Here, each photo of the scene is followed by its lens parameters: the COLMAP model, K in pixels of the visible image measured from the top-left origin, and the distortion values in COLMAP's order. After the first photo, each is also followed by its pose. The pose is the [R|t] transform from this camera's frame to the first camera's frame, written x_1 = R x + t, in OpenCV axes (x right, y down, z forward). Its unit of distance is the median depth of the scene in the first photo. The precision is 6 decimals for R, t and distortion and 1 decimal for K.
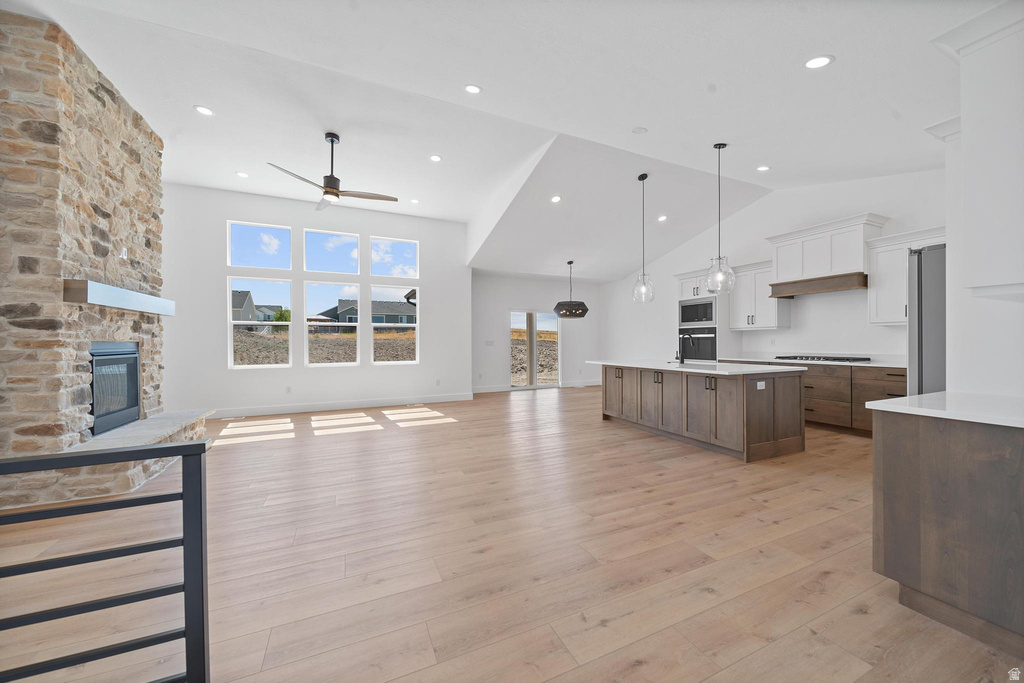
lens RADIAL K [[370.6, 0, 515.8], [0, 370.6, 336.4], [0, 0, 1]] dist [0.000236, -0.000027]
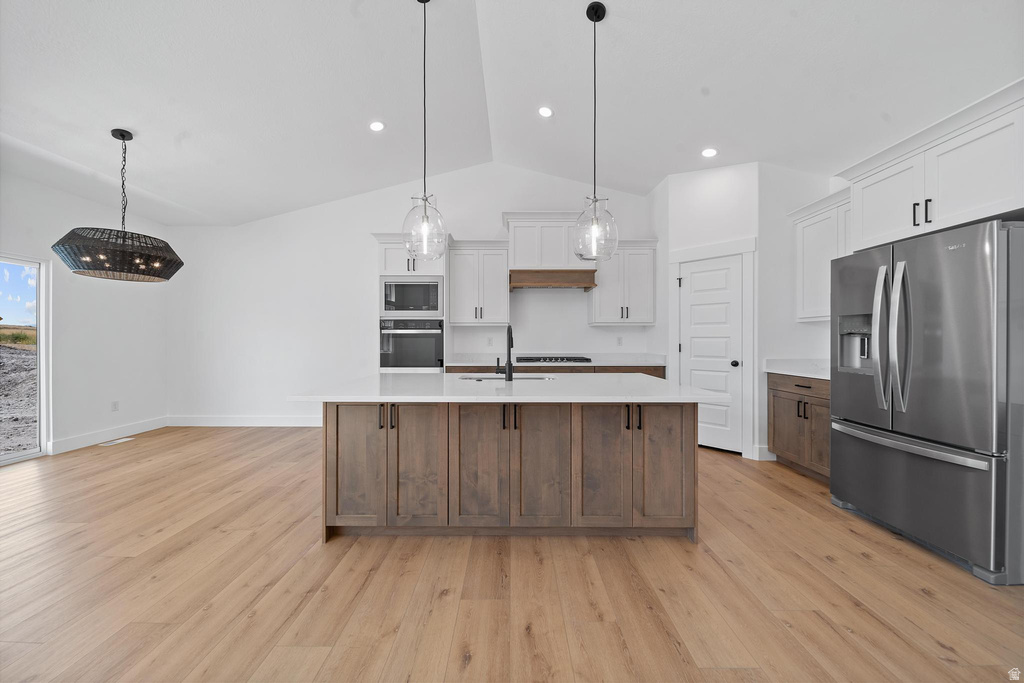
lens RADIAL K [[354.8, 0, 510.6], [0, 354.8, 339.1], [0, 0, 1]] dist [-0.001892, -0.000375]
pose [[0.425161, 0.005520, 0.905101, -0.017746], [-0.017352, 0.999847, 0.002053, 0.009265], [-0.904951, -0.016578, 0.425192, 0.655754]]
